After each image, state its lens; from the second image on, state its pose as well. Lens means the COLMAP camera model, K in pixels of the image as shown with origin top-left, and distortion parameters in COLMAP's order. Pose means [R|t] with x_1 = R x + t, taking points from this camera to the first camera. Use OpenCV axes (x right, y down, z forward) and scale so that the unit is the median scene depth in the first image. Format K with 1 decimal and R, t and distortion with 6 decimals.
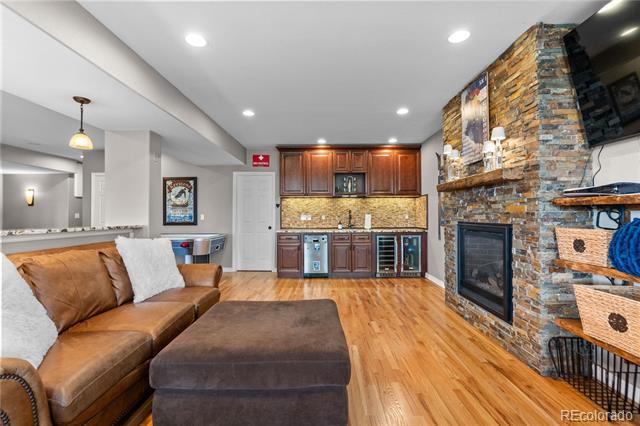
lens RADIAL K [[291.1, 0, 320.7], [0, 291.1, 214.5], [0, 0, 1]] dist [-0.007401, 0.001551]
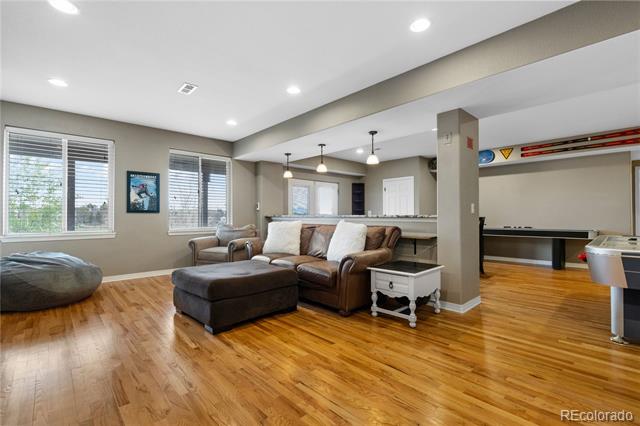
lens RADIAL K [[291.1, 0, 320.3], [0, 291.1, 215.0], [0, 0, 1]] dist [-0.007401, 0.001551]
pose [[-0.725450, 0.002214, -0.688271, 0.226798], [0.008128, 0.999953, -0.005350, 0.025160], [0.688227, -0.009475, -0.725434, 0.939603]]
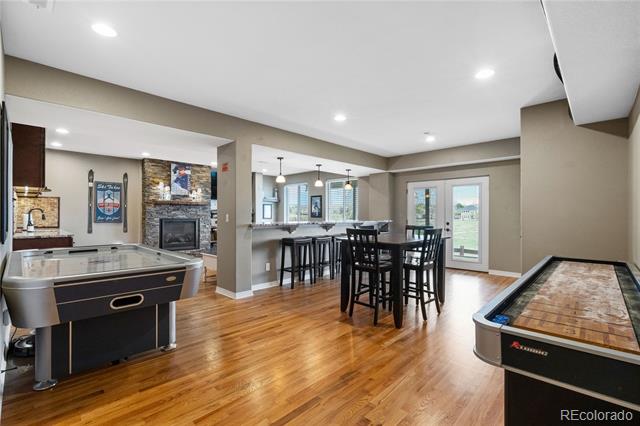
lens RADIAL K [[291.1, 0, 320.9], [0, 291.1, 215.3], [0, 0, 1]] dist [-0.007401, 0.001551]
pose [[-0.732858, 0.001873, 0.680379, -1.160916], [-0.003283, 0.999975, -0.006288, 0.006329], [-0.680374, -0.006842, -0.732833, 1.108276]]
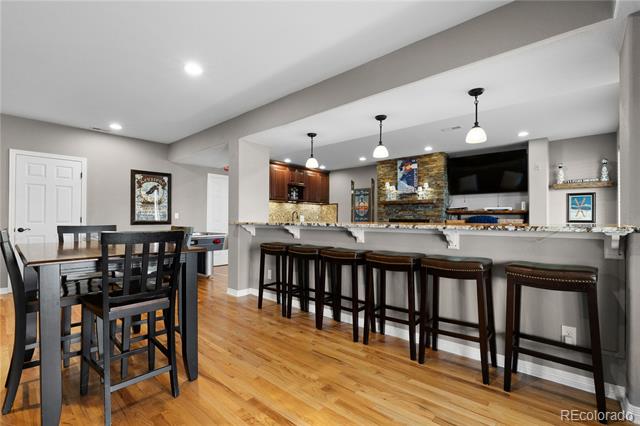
lens RADIAL K [[291.1, 0, 321.8], [0, 291.1, 219.1], [0, 0, 1]] dist [-0.007401, 0.001551]
pose [[0.649829, 0.003812, 0.760071, -0.914068], [-0.008749, 0.999959, 0.002465, 0.014684], [-0.760030, -0.008252, 0.649836, 0.001068]]
